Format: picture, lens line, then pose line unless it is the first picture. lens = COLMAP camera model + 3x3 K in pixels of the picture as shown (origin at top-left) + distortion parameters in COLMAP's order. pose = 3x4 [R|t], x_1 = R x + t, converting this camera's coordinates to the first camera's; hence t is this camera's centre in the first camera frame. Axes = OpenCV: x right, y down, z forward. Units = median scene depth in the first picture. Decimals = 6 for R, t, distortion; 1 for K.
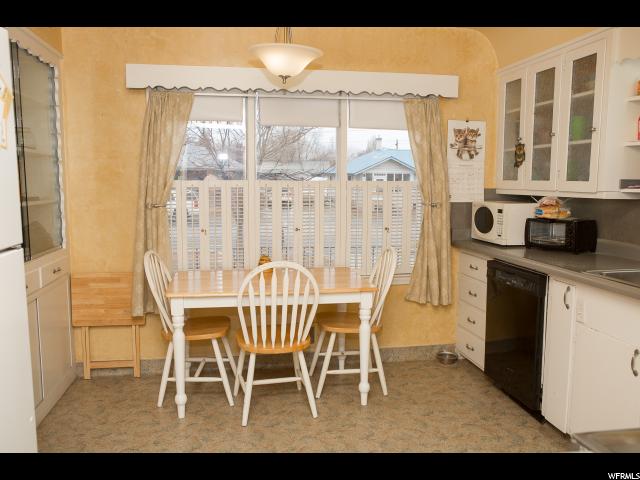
lens RADIAL K [[541.3, 0, 320.0], [0, 541.3, 240.0], [0, 0, 1]] dist [-0.007712, -0.003188]
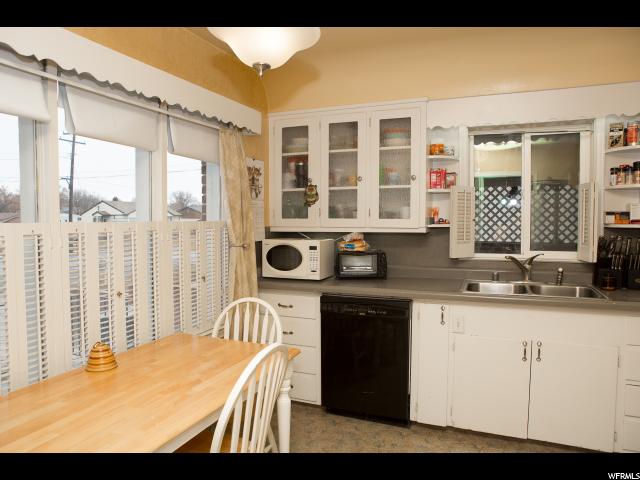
lens RADIAL K [[447.9, 0, 320.0], [0, 447.9, 240.0], [0, 0, 1]] dist [-0.116931, 0.100295]
pose [[0.535004, -0.049176, 0.843417, -0.387327], [0.100872, 0.994881, -0.005979, -0.061599], [-0.838806, 0.088276, 0.537226, 0.518167]]
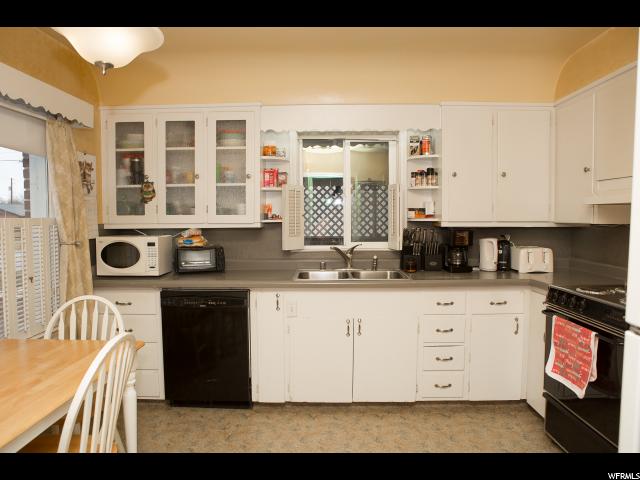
lens RADIAL K [[447.9, 0, 320.0], [0, 447.9, 240.0], [0, 0, 1]] dist [-0.116931, 0.100295]
pose [[0.194220, -0.060935, 0.979064, -0.441350], [0.115582, 0.992538, 0.038845, -0.056416], [-0.974125, 0.105617, 0.199814, 0.503213]]
